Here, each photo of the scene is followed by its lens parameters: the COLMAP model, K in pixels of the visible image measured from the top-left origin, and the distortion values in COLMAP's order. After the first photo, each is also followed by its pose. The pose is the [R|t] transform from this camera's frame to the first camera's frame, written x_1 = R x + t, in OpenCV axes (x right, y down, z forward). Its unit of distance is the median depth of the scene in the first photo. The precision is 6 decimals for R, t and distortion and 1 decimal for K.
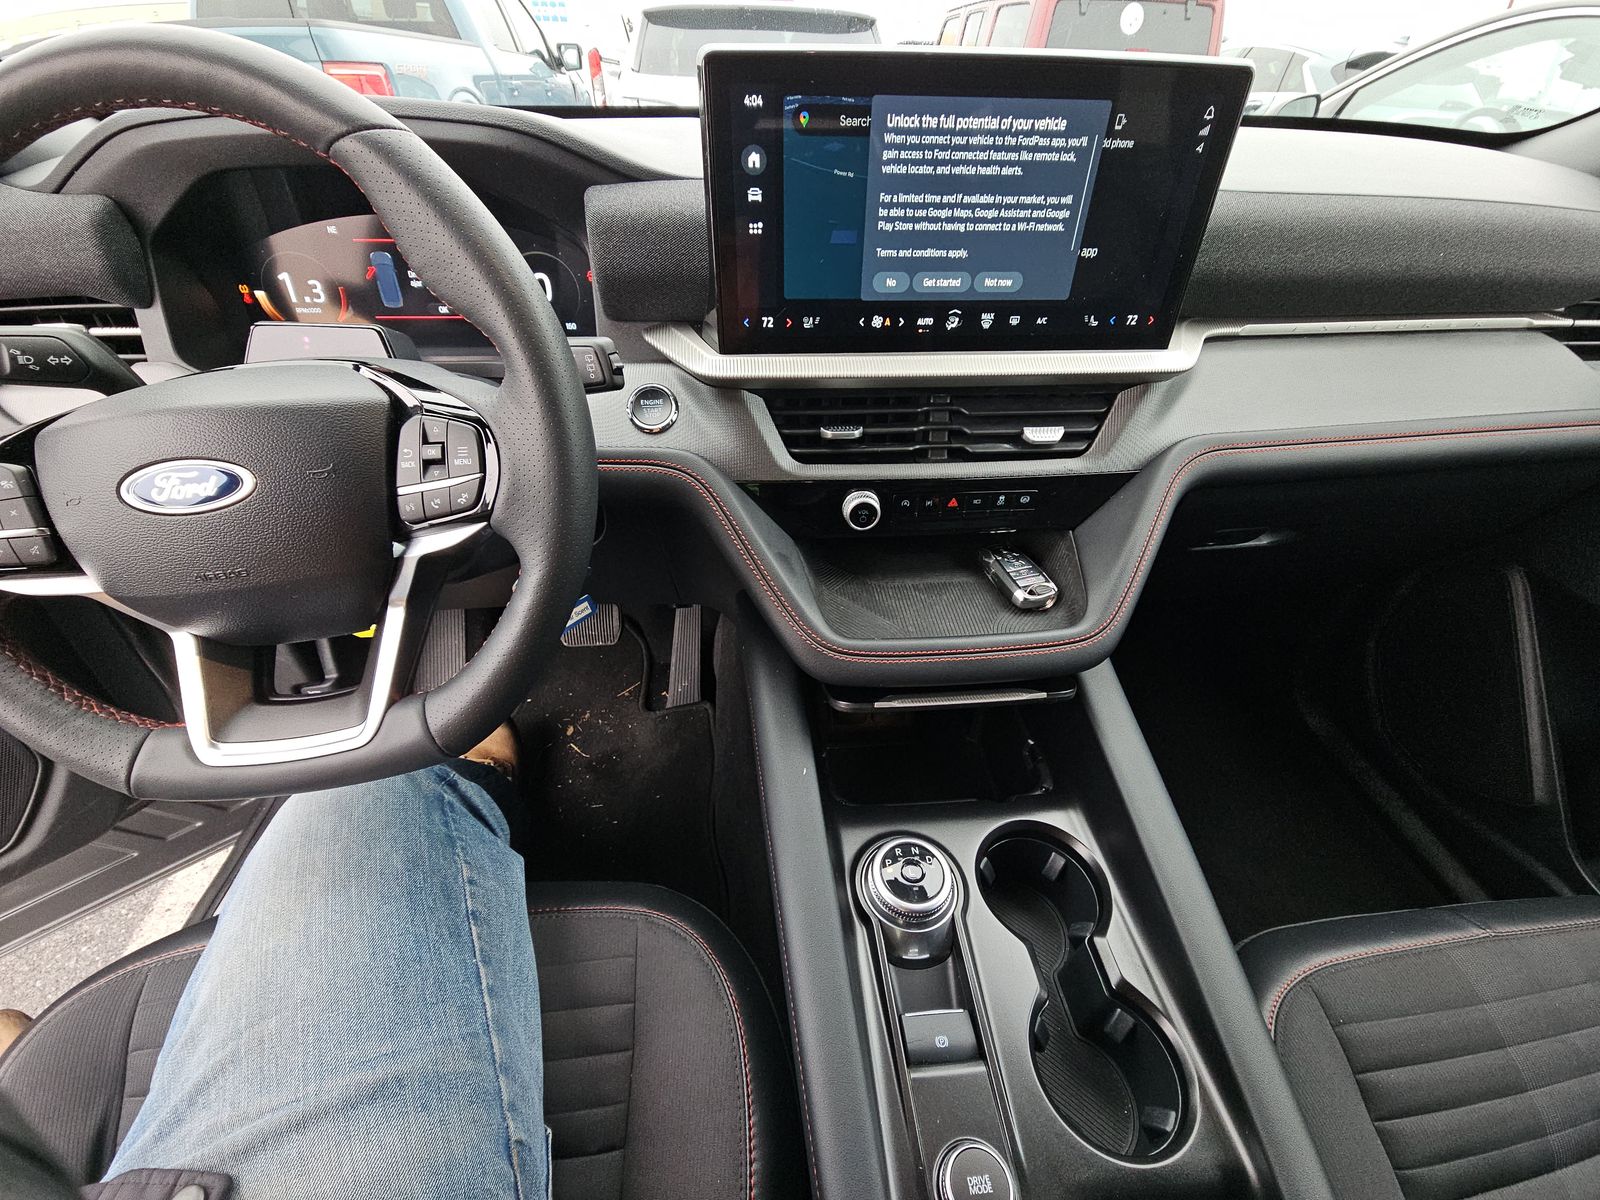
lens RADIAL K [[638.9, 0, 801.3], [0, 638.9, 599.1], [0, 0, 1]] dist [-0.000318, -0.006906]
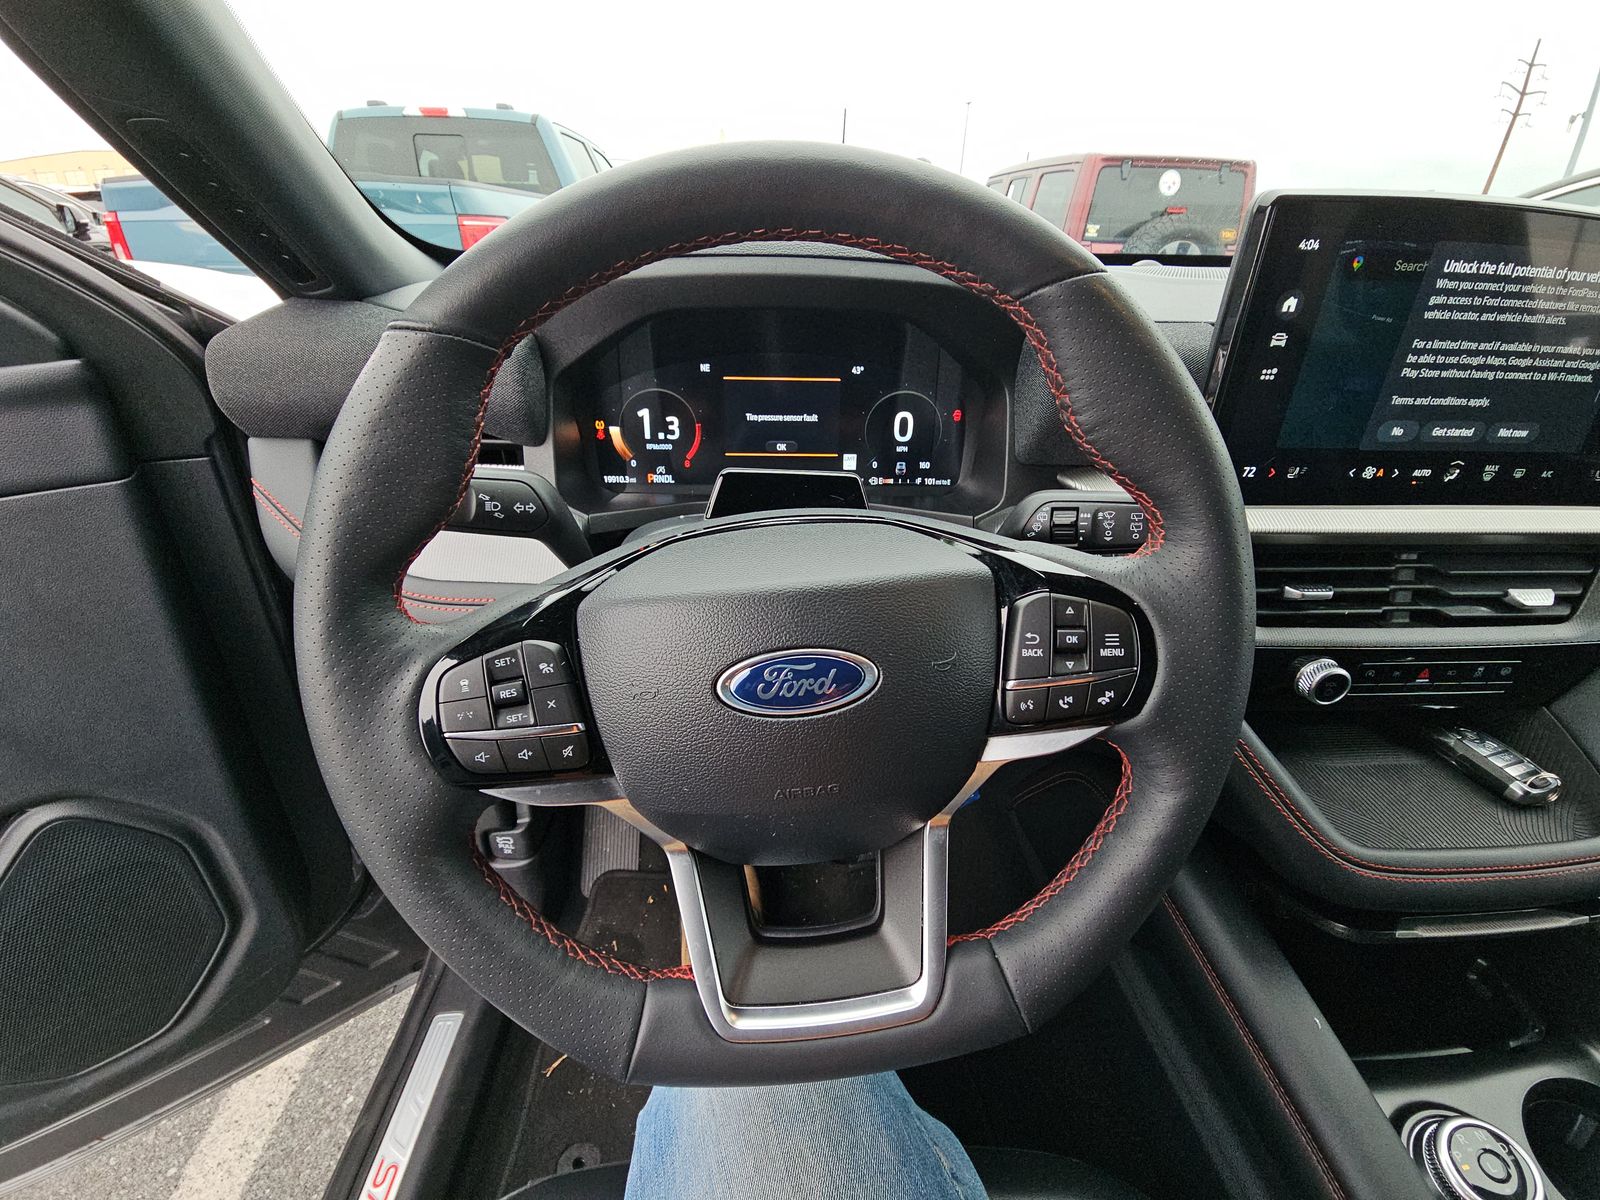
lens RADIAL K [[638.9, 0, 784.5], [0, 638.9, 601.9], [0, 0, 1]] dist [-0.000318, -0.006906]
pose [[0.998922, 0.019478, -0.042146, -0.654606], [-0.025946, 0.986964, -0.158835, -0.101386], [0.038503, 0.159757, 0.986405, 0.139493]]
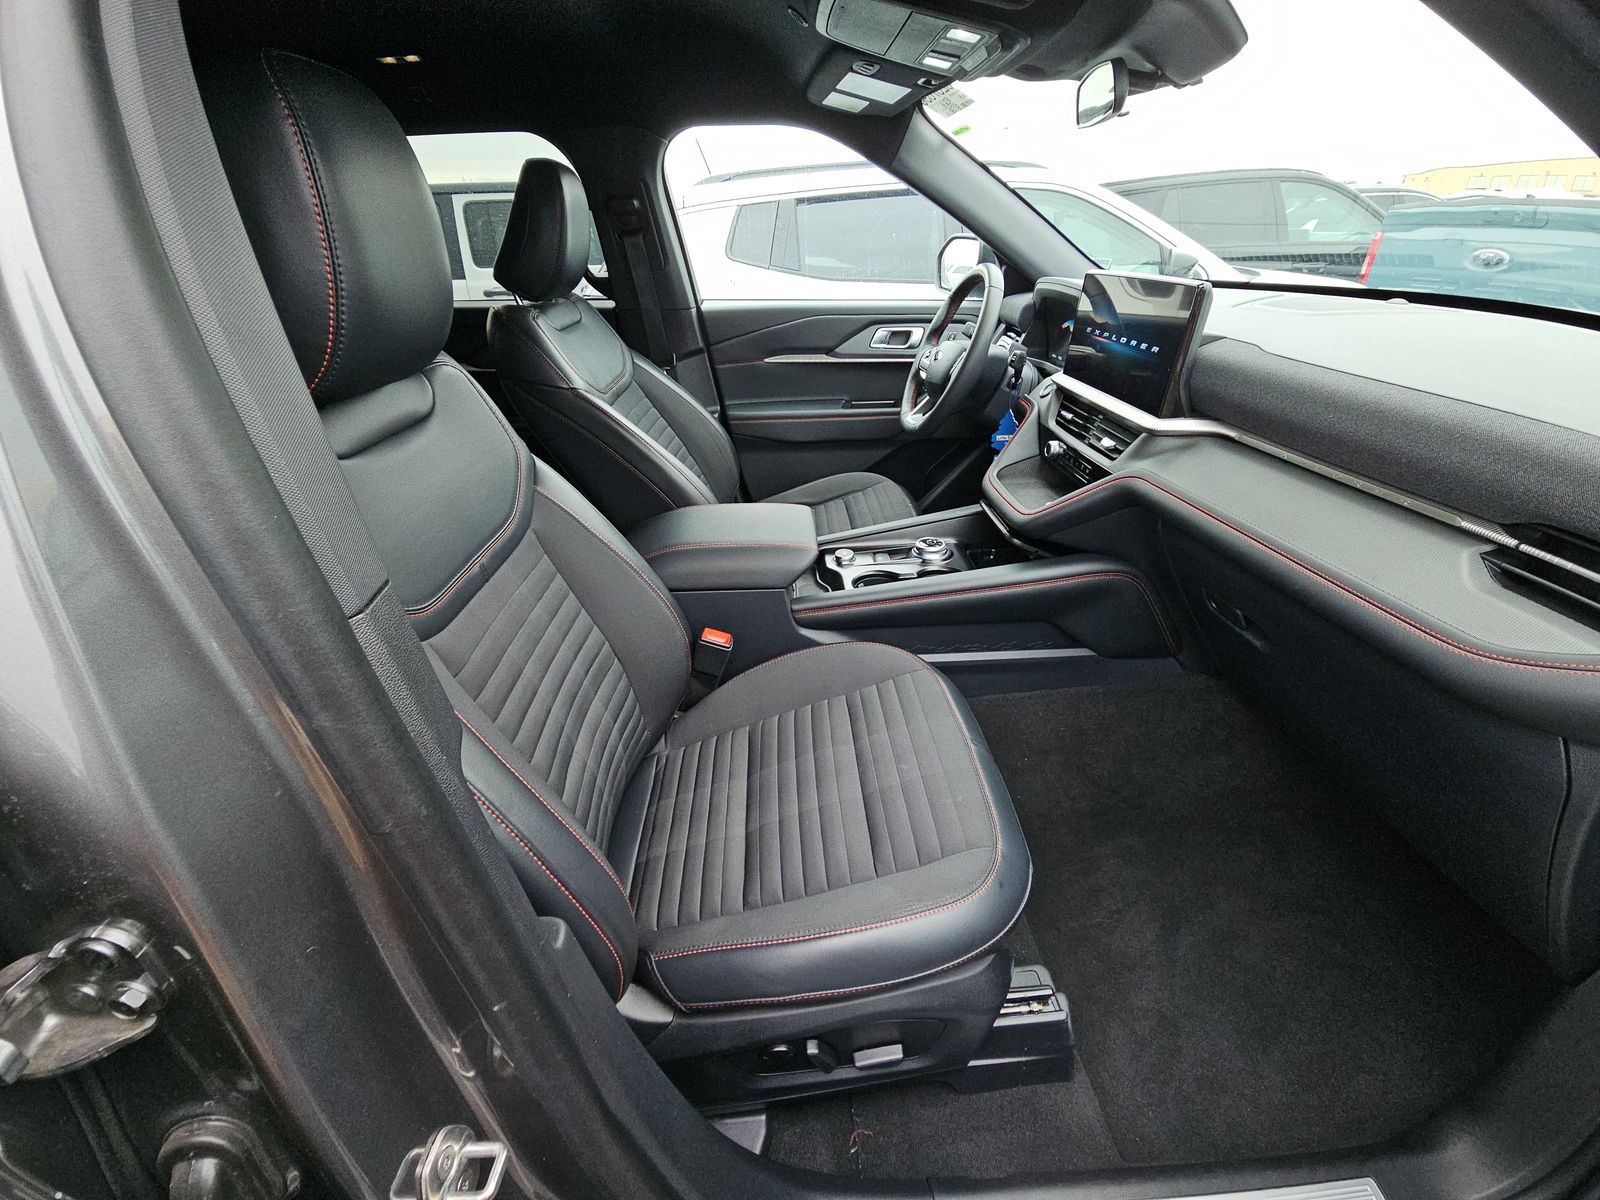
lens RADIAL K [[638.9, 0, 803.6], [0, 638.9, 598.7], [0, 0, 1]] dist [-0.000318, -0.006906]
pose [[-0.054095, 0.476770, -0.877362, 2.674199], [-0.599420, 0.687217, 0.410400, -0.194554], [0.798605, 0.548109, 0.248611, 0.025393]]
